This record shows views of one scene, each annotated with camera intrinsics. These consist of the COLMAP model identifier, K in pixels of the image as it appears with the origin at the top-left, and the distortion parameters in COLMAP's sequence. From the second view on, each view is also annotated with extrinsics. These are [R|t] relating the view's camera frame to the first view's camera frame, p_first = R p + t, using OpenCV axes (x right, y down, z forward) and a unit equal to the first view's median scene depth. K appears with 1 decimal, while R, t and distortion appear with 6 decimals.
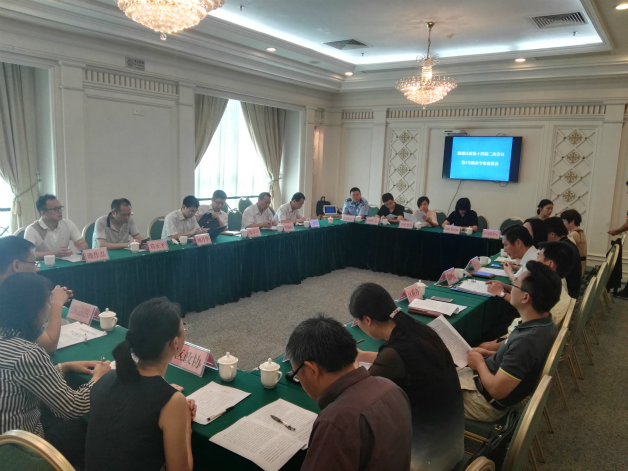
lens RADIAL K [[510.3, 0, 314.0], [0, 510.3, 235.5], [0, 0, 1]] dist [0.002075, 0.001764]
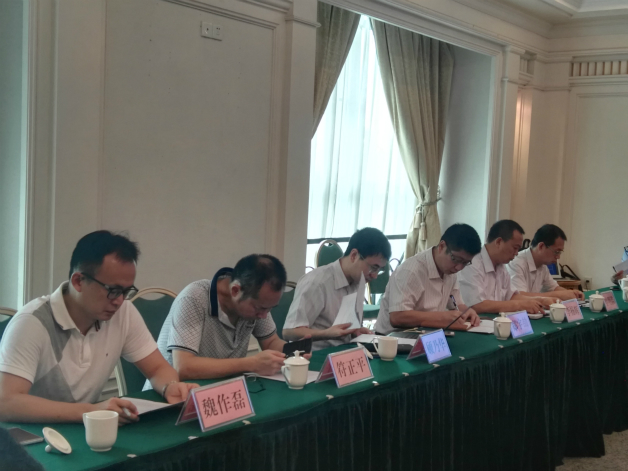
lens RADIAL K [[790.2, 0, 314.0], [0, 790.2, 235.5], [0, 0, 1]] dist [-0.006323, -0.013167]
pose [[0.996060, -0.006593, 0.088435, -0.257075], [0.014569, 0.995849, -0.089850, -0.014362], [-0.087475, 0.090784, 0.992021, 0.300260]]
